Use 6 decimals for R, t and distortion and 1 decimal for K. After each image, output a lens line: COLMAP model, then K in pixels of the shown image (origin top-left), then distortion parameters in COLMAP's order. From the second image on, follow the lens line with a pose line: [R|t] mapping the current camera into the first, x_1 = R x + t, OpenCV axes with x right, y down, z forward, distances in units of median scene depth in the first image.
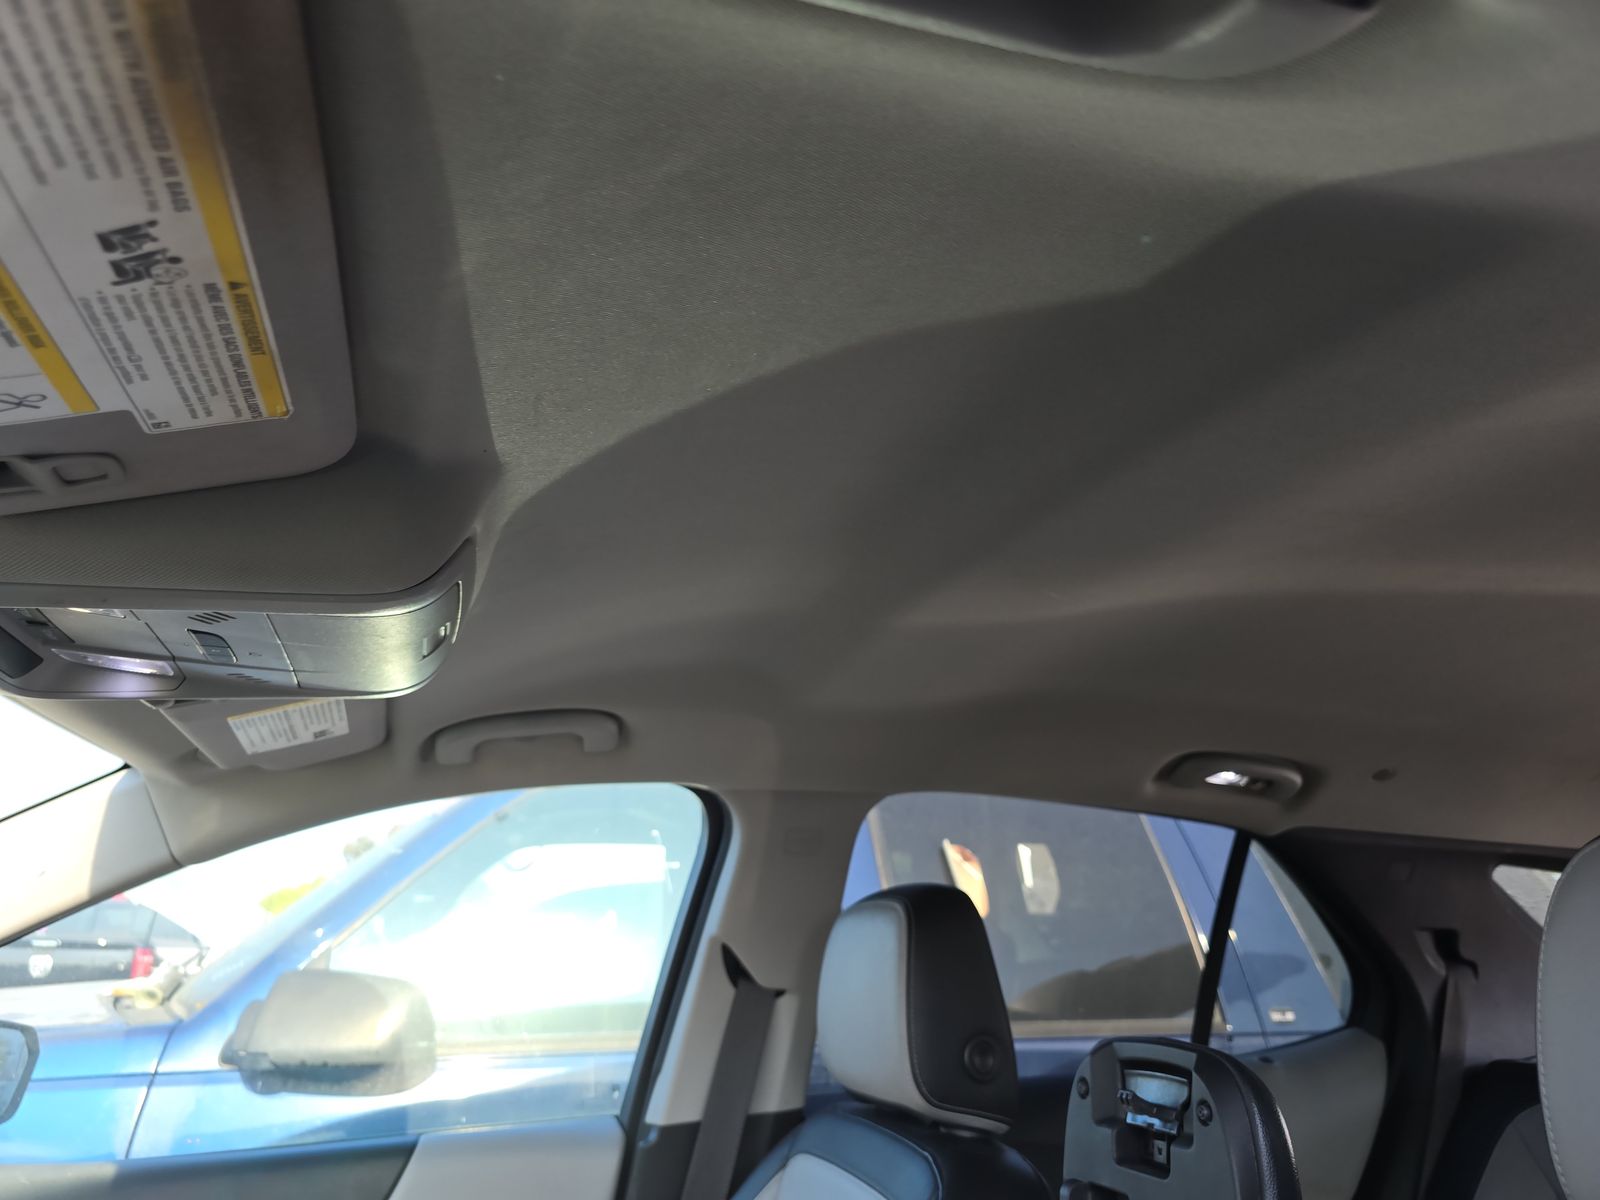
lens RADIAL K [[1187.9, 0, 801.1], [0, 1187.9, 636.6], [0, 0, 1]] dist [0.037869, -0.041699]
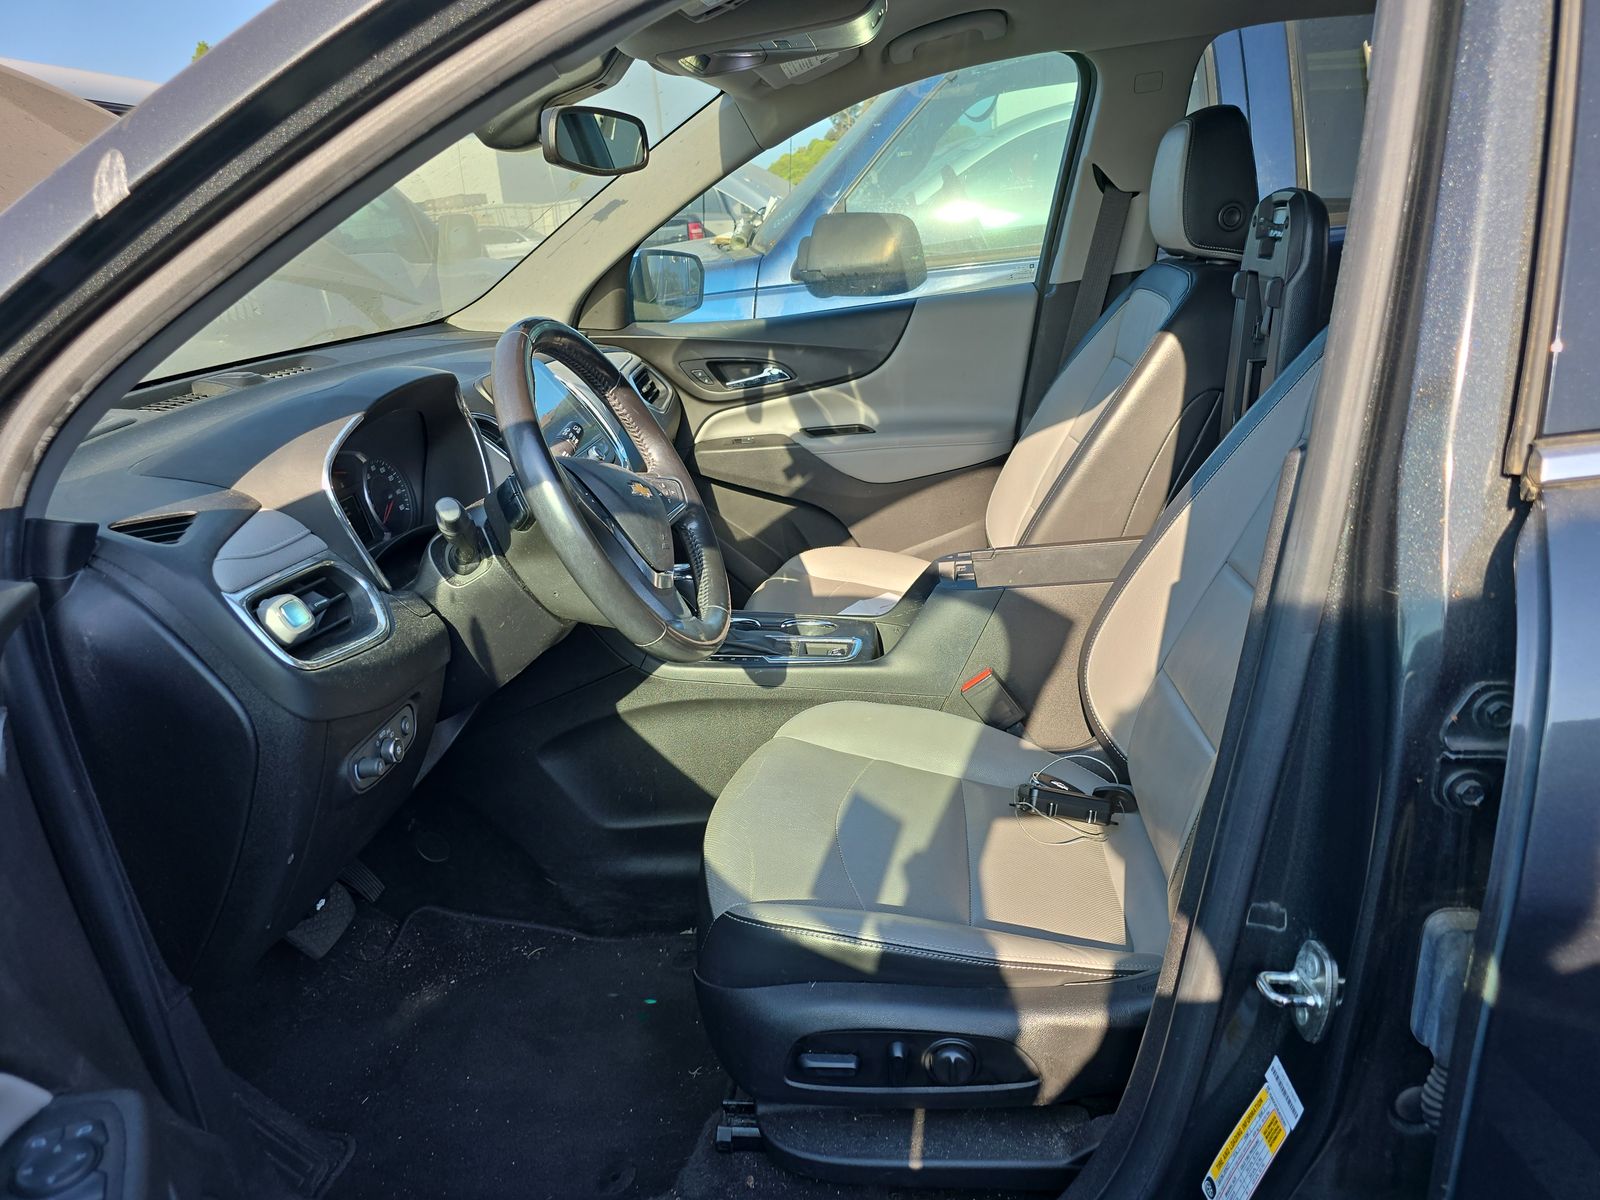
lens RADIAL K [[1187.9, 0, 801.1], [0, 1187.9, 636.6], [0, 0, 1]] dist [0.037869, -0.041699]
pose [[0.919311, 0.046989, -0.390717, 0.206195], [0.186404, 0.822408, 0.537492, -0.124842], [0.346585, -0.566954, 0.747290, -0.569722]]
